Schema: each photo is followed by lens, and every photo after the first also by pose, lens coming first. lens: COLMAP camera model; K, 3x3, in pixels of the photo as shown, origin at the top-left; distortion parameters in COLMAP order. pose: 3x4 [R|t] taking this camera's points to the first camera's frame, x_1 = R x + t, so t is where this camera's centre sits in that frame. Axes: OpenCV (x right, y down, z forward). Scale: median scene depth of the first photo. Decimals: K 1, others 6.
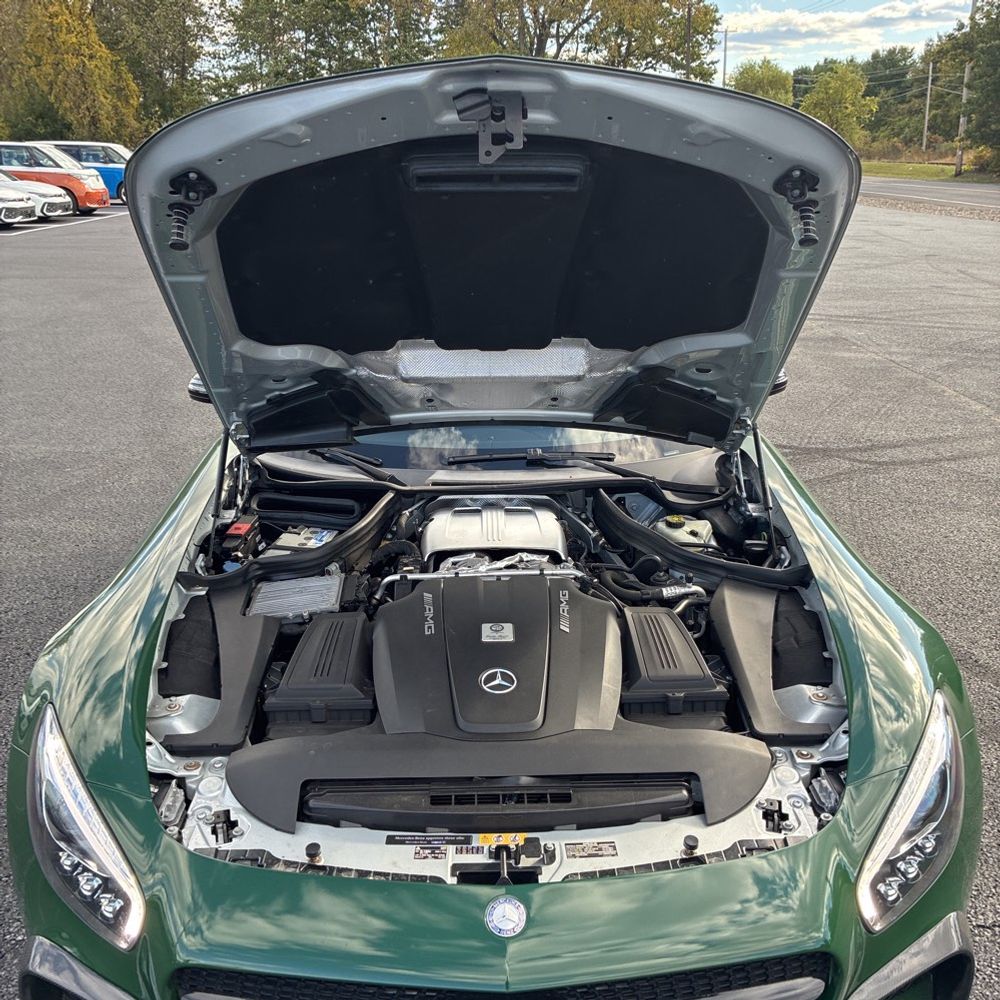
lens RADIAL K [[1008.7, 0, 513.0], [0, 1008.7, 500.1], [0, 0, 1]] dist [0.004556, 0.018125]
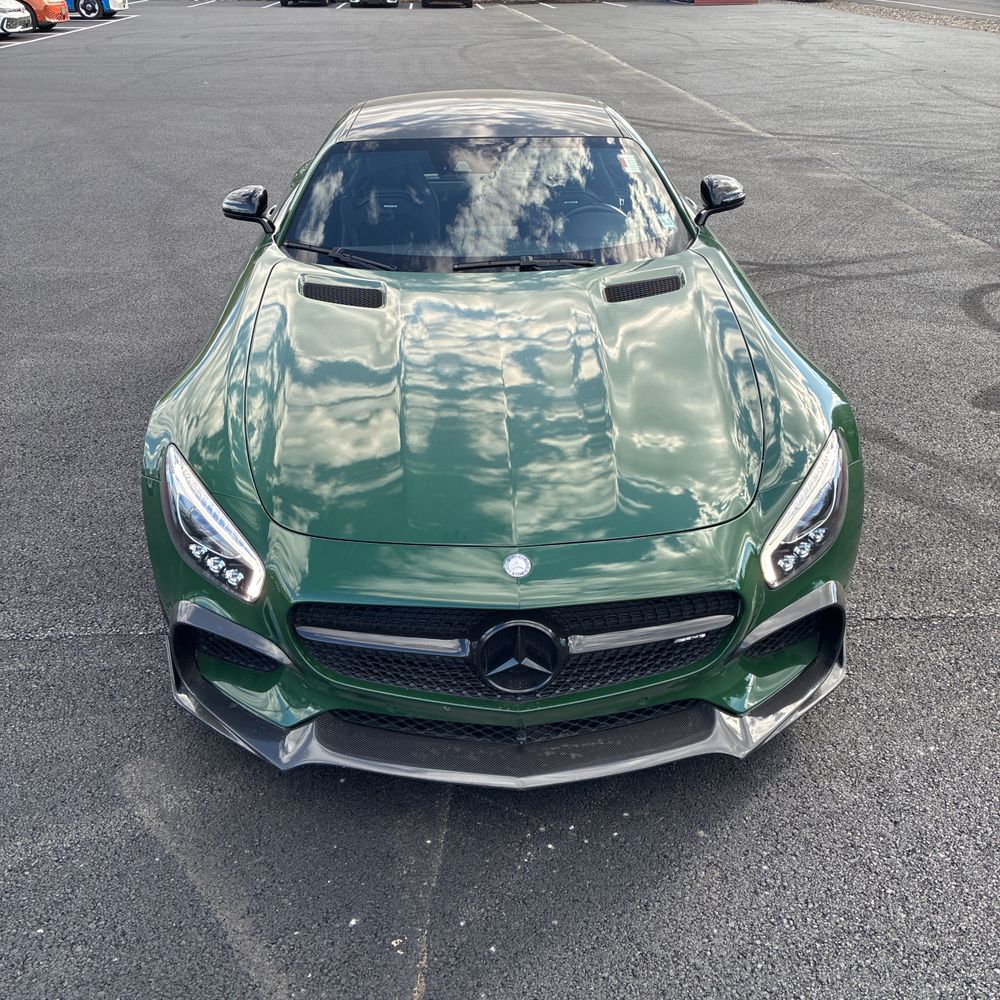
lens RADIAL K [[1000.6, 0, 492.9], [0, 1000.6, 495.4], [0, 0, 1]] dist [0.030818, -0.024480]
pose [[0.999971, -0.007616, 0.000794, -0.006941], [0.007391, 0.987074, 0.160096, 0.012167], [-0.002003, -0.160086, 0.987101, -0.068541]]
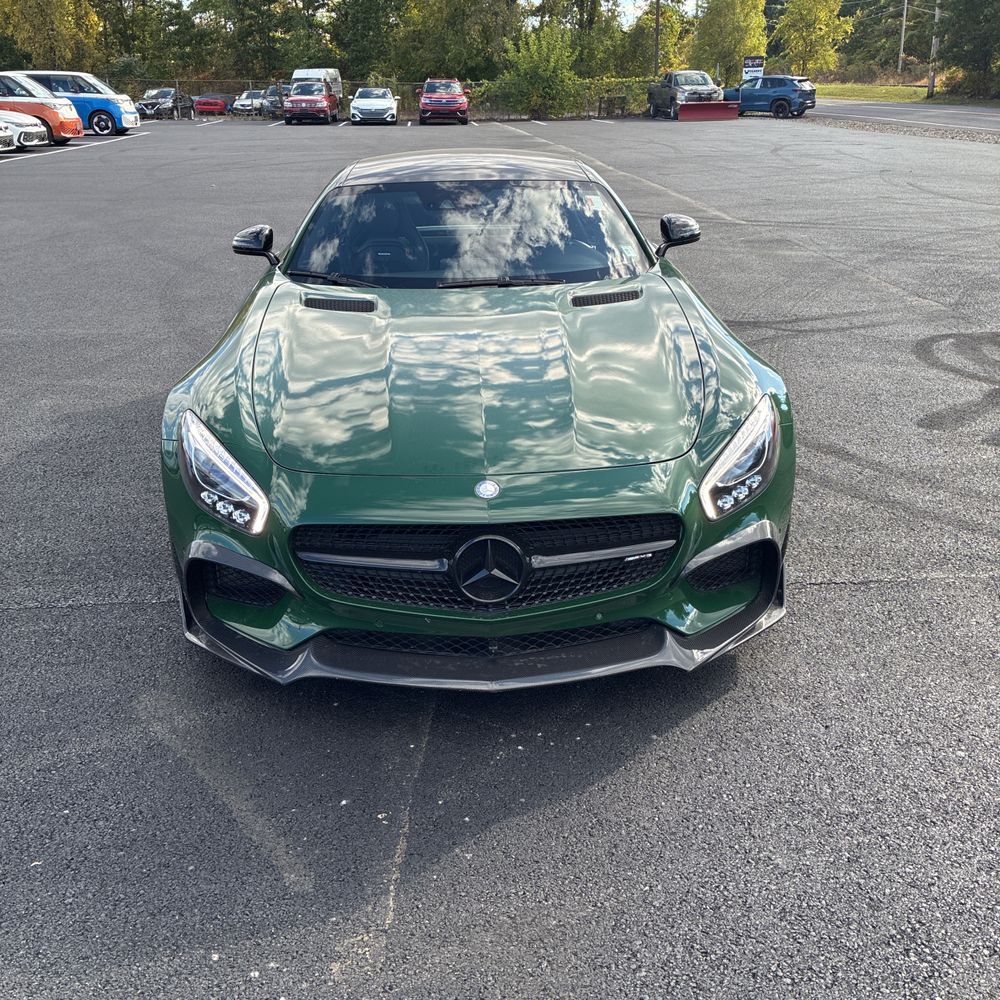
lens RADIAL K [[1001.4, 0, 498.3], [0, 1001.4, 501.9], [0, 0, 1]] dist [0.012699, 0.008353]
pose [[0.999852, -0.014927, 0.008597, -0.000608], [0.014332, 0.997746, 0.065558, 0.051632], [-0.009556, -0.065425, 0.997812, -0.111407]]
